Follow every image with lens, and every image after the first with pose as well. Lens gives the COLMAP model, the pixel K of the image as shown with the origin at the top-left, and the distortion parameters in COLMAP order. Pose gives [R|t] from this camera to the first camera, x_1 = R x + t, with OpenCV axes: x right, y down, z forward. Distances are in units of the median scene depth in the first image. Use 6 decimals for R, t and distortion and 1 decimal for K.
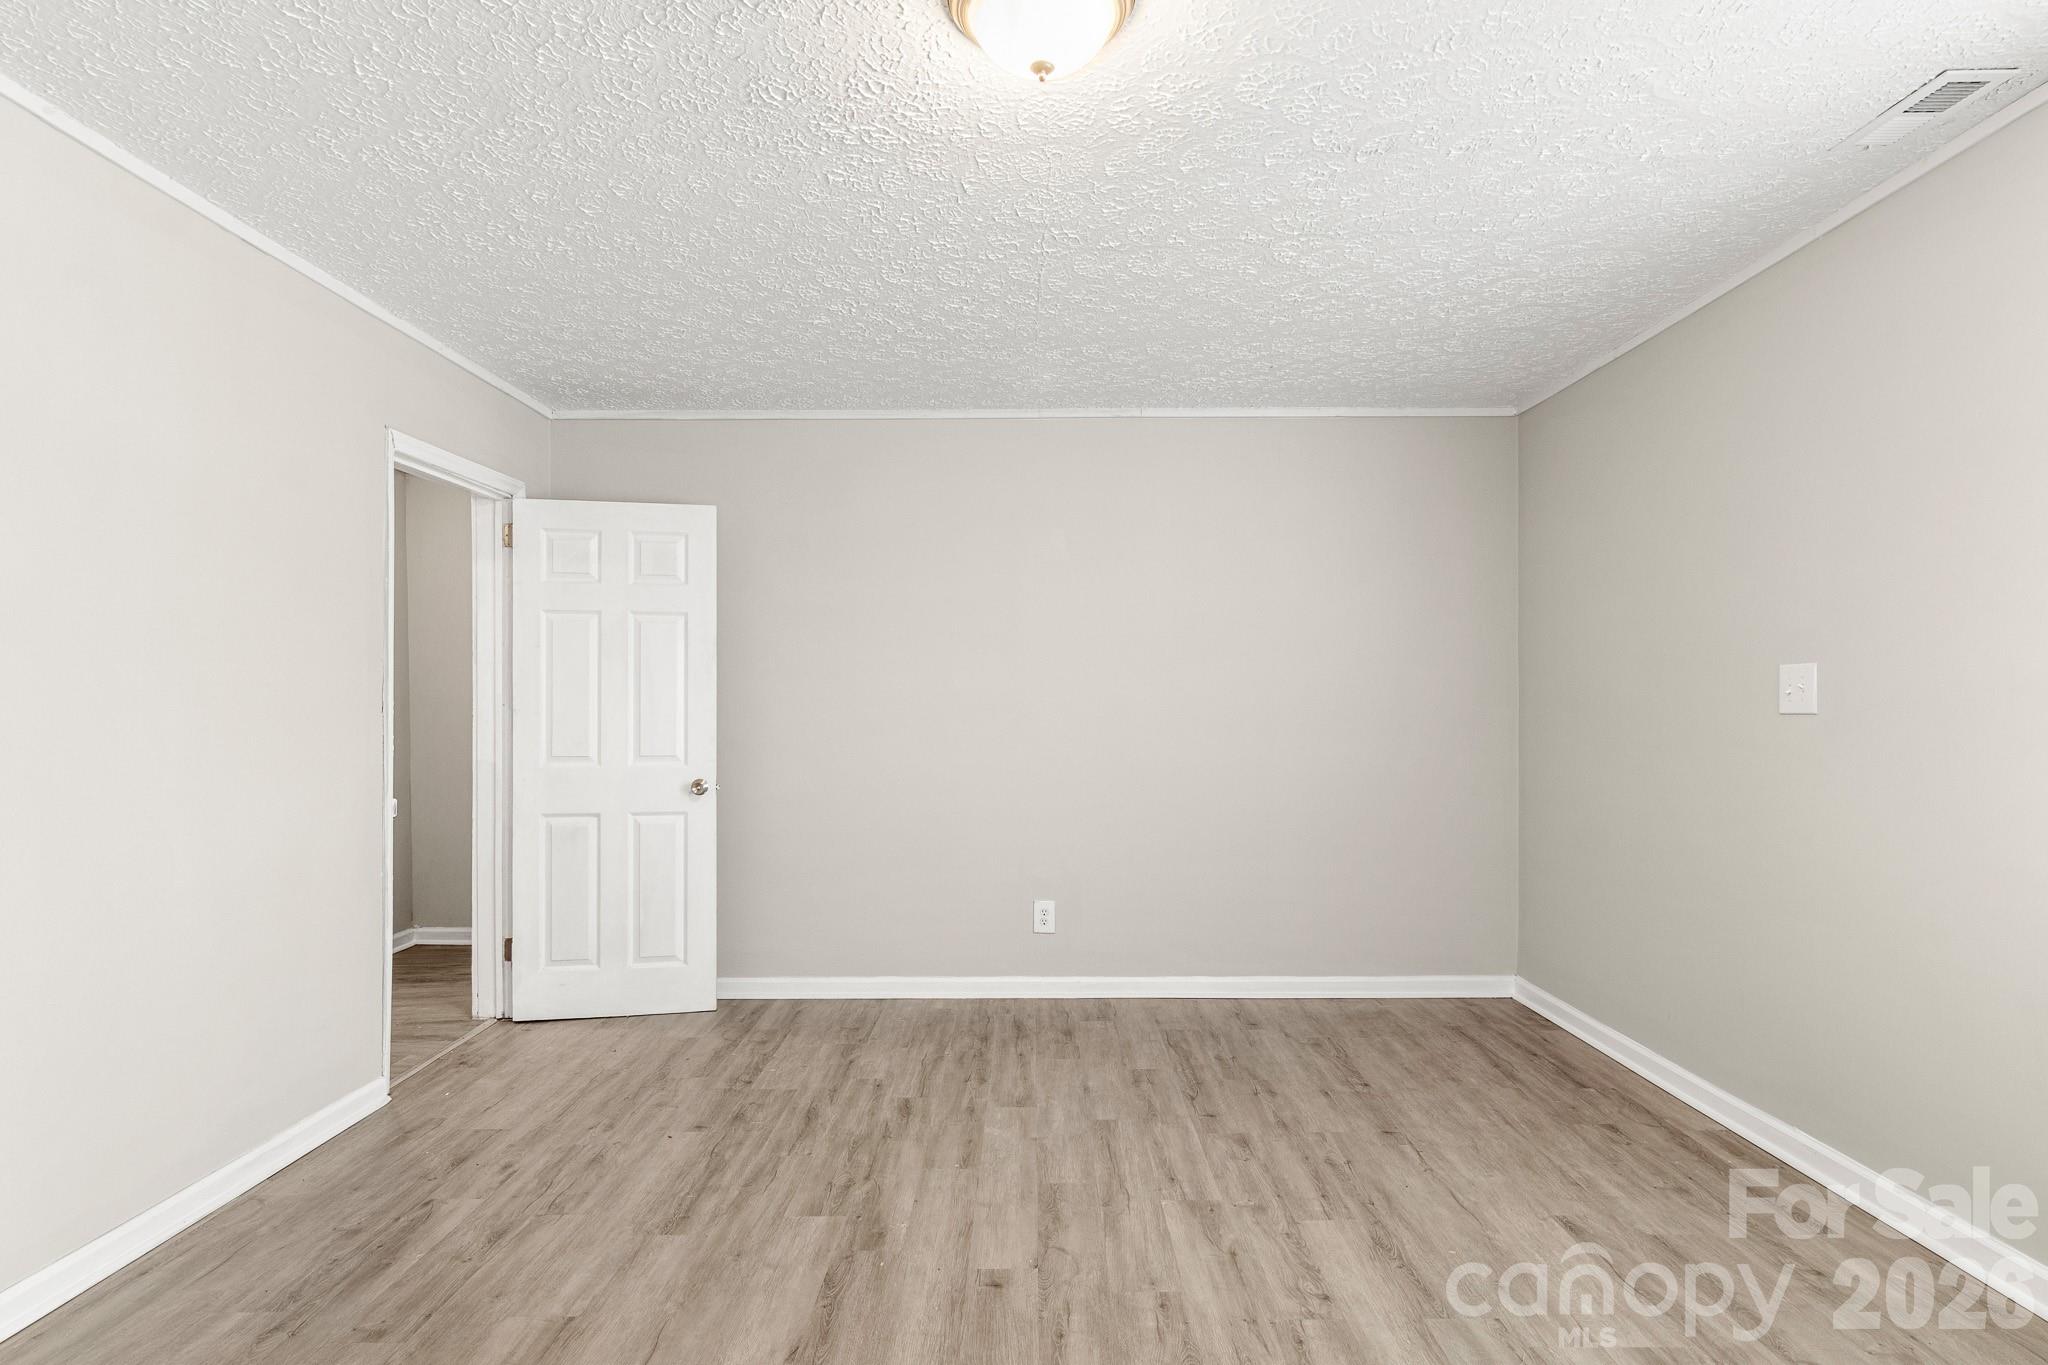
lens RADIAL K [[1055.0, 0, 1032.5], [0, 1055.0, 692.7], [0, 0, 1]] dist [0.000824, 0.000078]
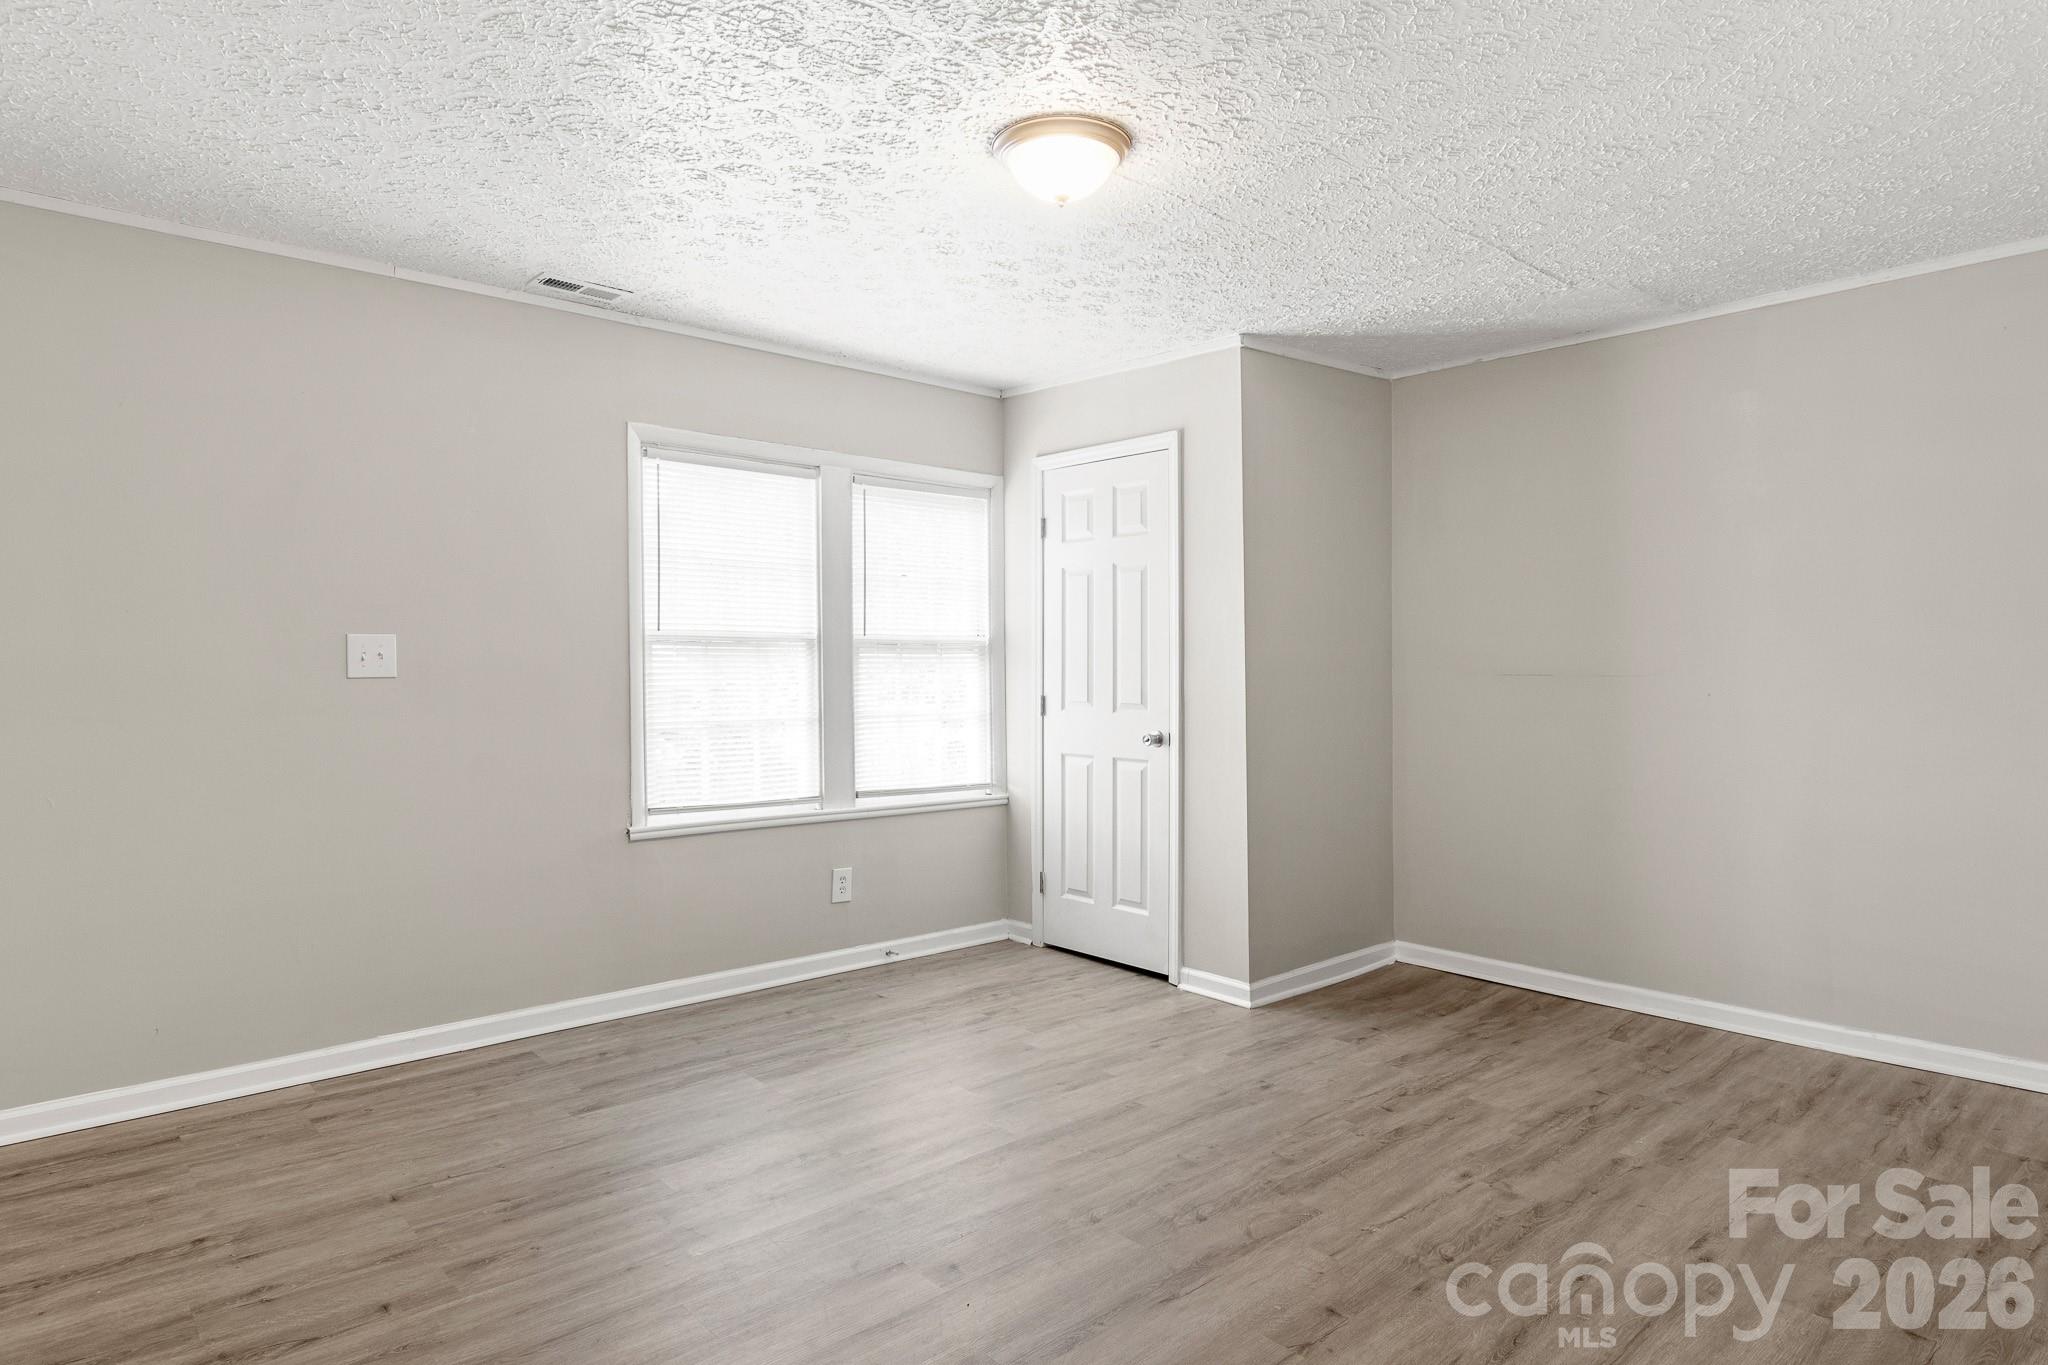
lens RADIAL K [[1177.3, 0, 1025.8], [0, 1177.3, 679.0], [0, 0, 1]] dist [-0.001199, 0.000368]
pose [[-0.662017, -0.009542, 0.749428, -0.782100], [-0.006448, 0.999954, 0.007036, 0.010174], [-0.749461, -0.000174, -0.662048, 1.472646]]
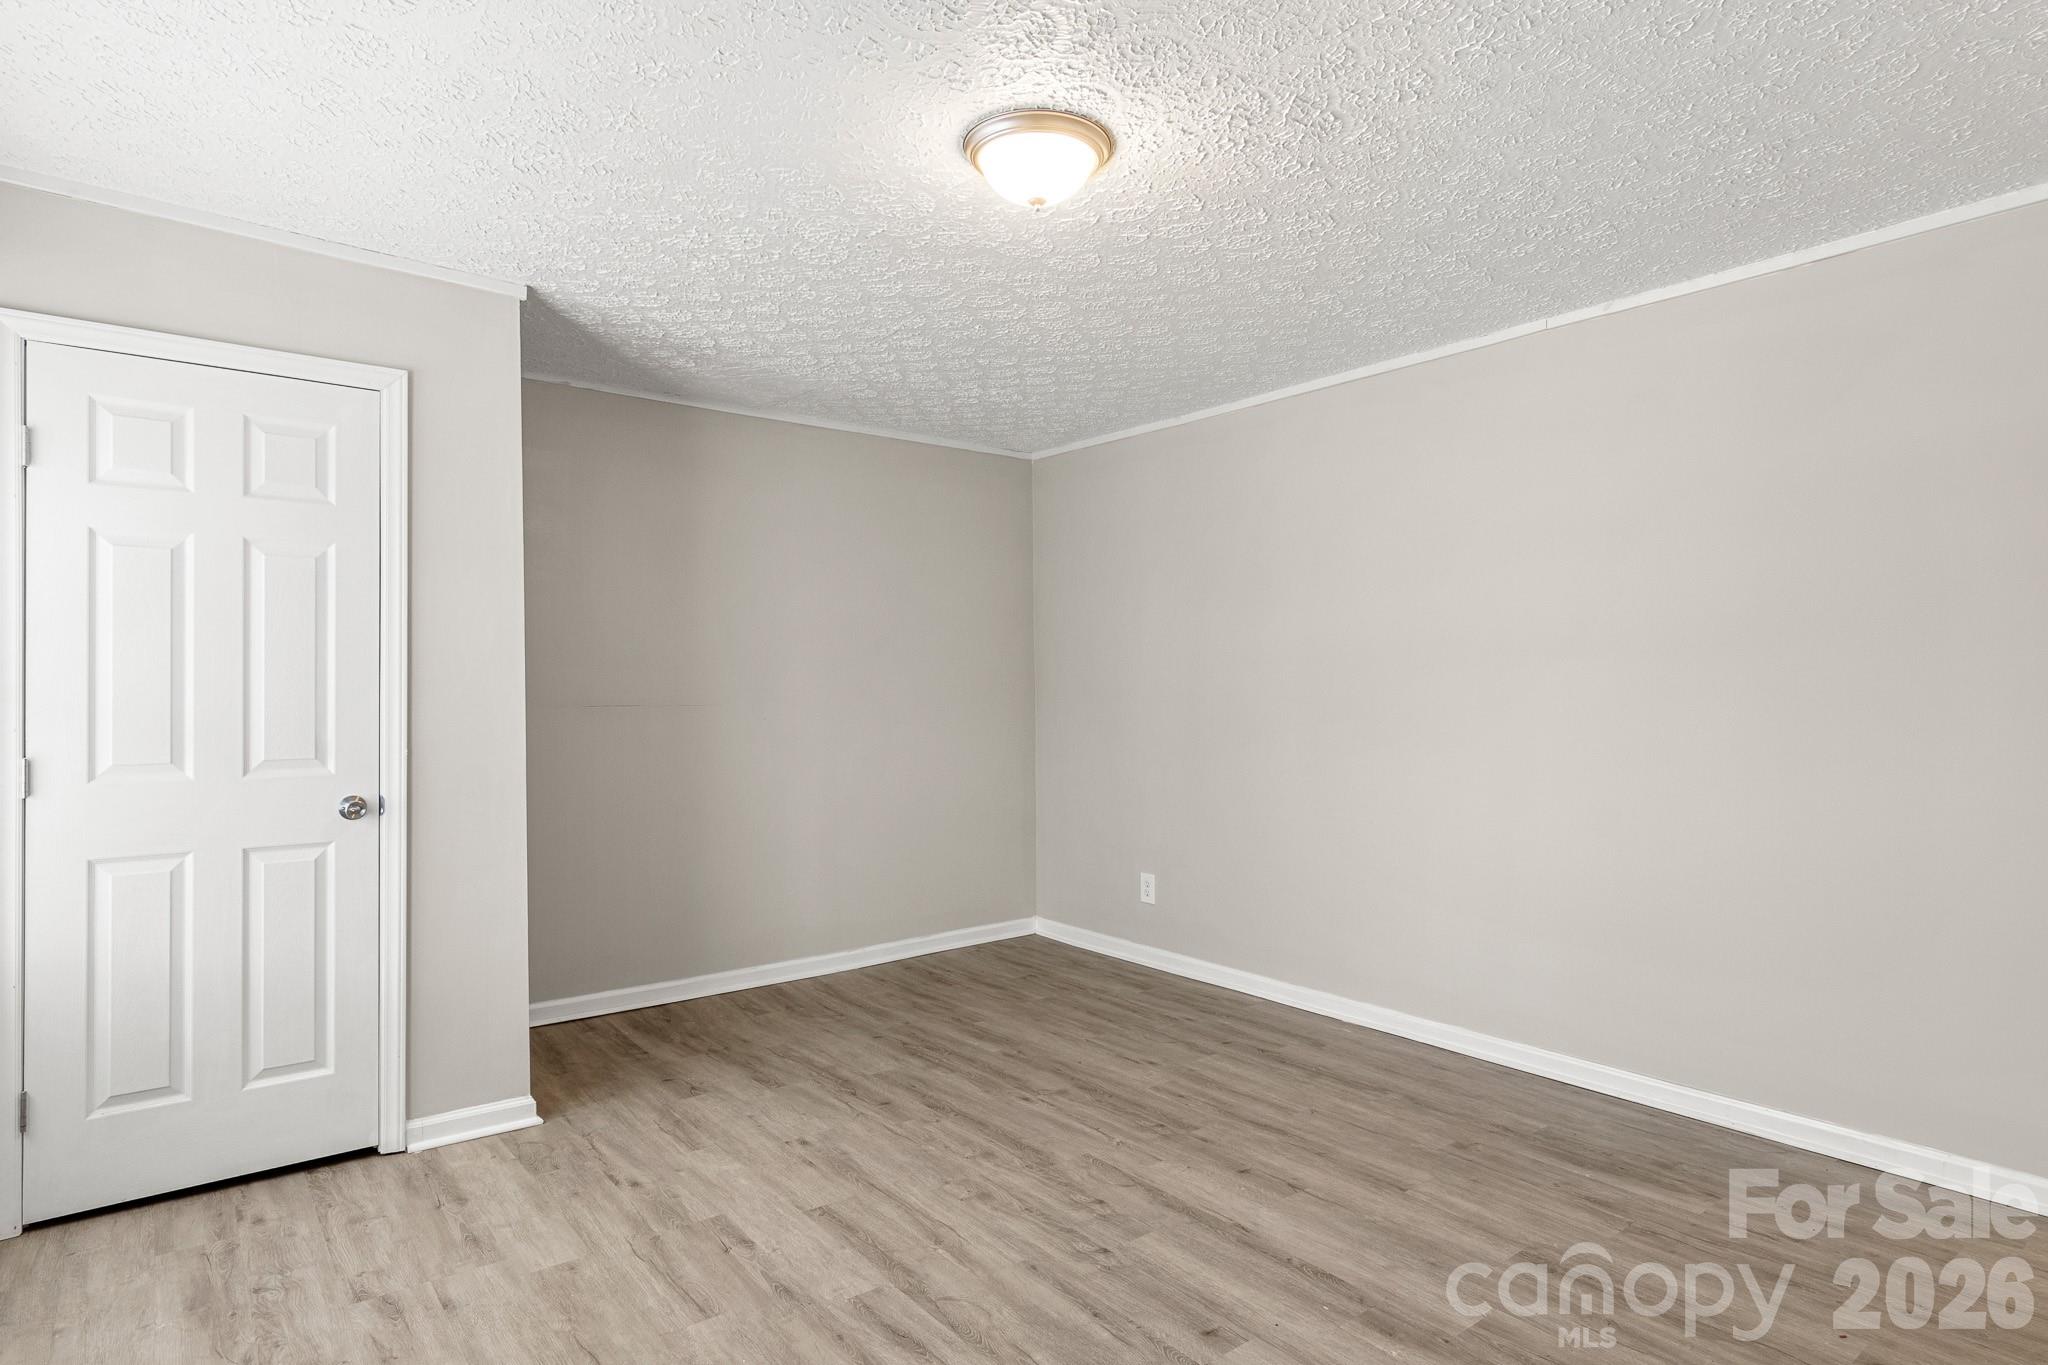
lens RADIAL K [[1114.6, 0, 1022.7], [0, 1114.6, 682.9], [0, 0, 1]] dist [-0.001865, 0.000570]
pose [[-0.788071, -0.001078, -0.615583, 0.611658], [0.008798, 0.999877, -0.013015, 0.004671], [0.615521, -0.015672, -0.787964, 1.479285]]
